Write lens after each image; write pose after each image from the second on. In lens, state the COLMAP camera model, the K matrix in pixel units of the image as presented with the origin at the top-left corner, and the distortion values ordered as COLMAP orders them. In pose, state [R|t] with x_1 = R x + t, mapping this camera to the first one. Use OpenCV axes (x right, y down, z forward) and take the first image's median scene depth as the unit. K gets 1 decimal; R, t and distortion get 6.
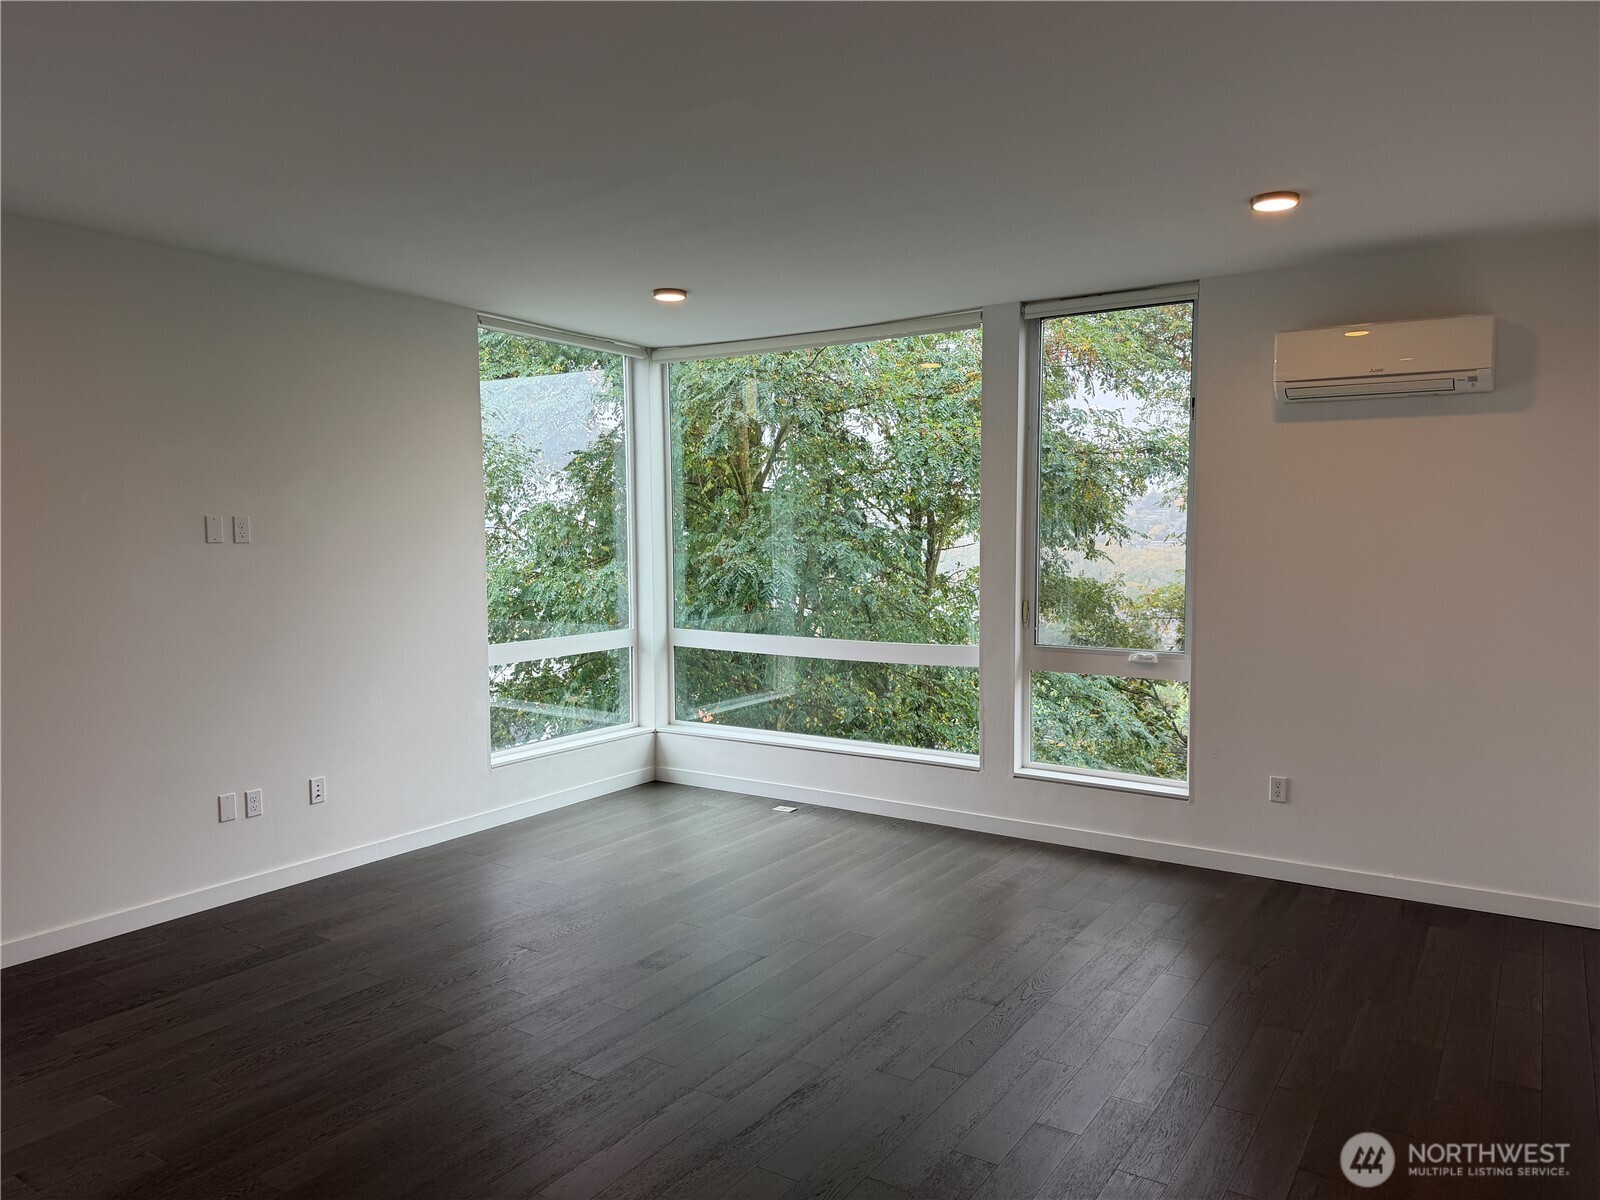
lens RADIAL K [[1134.8, 0, 806.6], [0, 1134.8, 609.1], [0, 0, 1]] dist [0.039066, -0.051281]
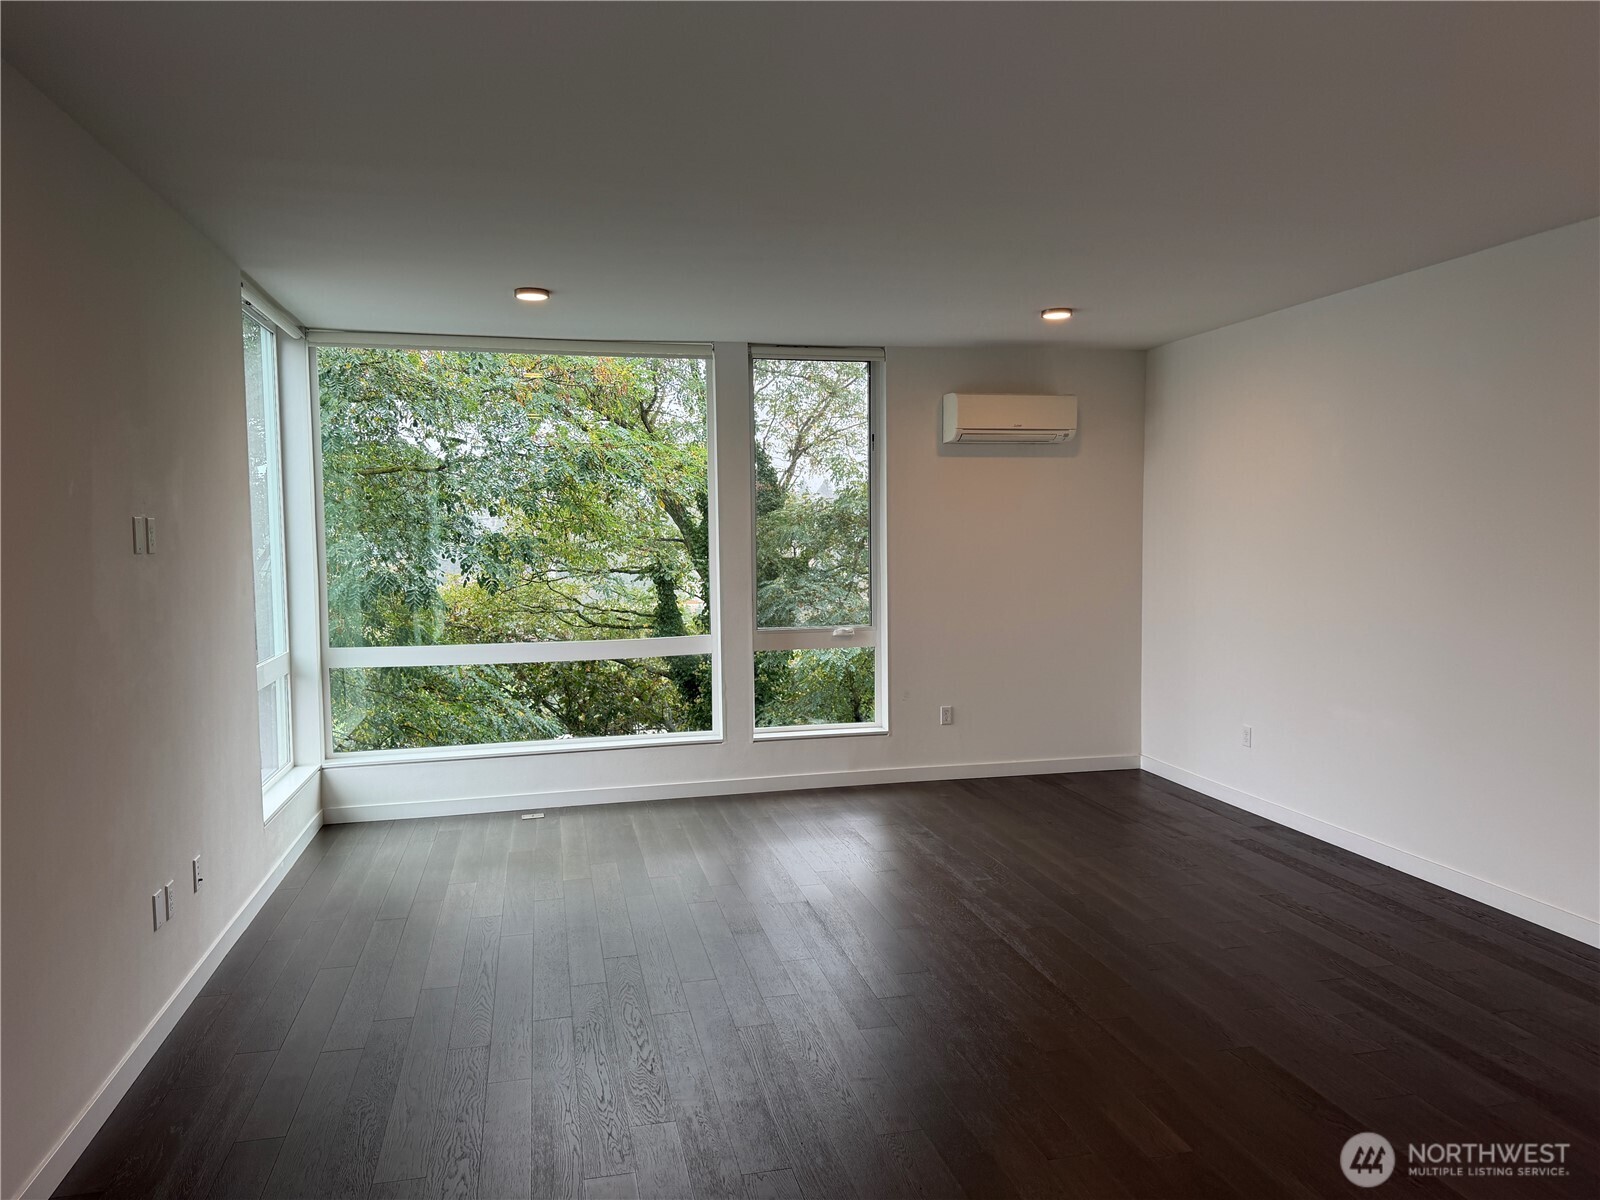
lens RADIAL K [[1134.8, 0, 801.5], [0, 1134.8, 593.4], [0, 0, 1]] dist [0.039066, -0.051281]
pose [[0.664591, -0.039405, 0.746168, -0.726253], [0.064152, 0.997930, -0.004438, 0.002064], [-0.744448, 0.050818, 0.665743, 0.190717]]
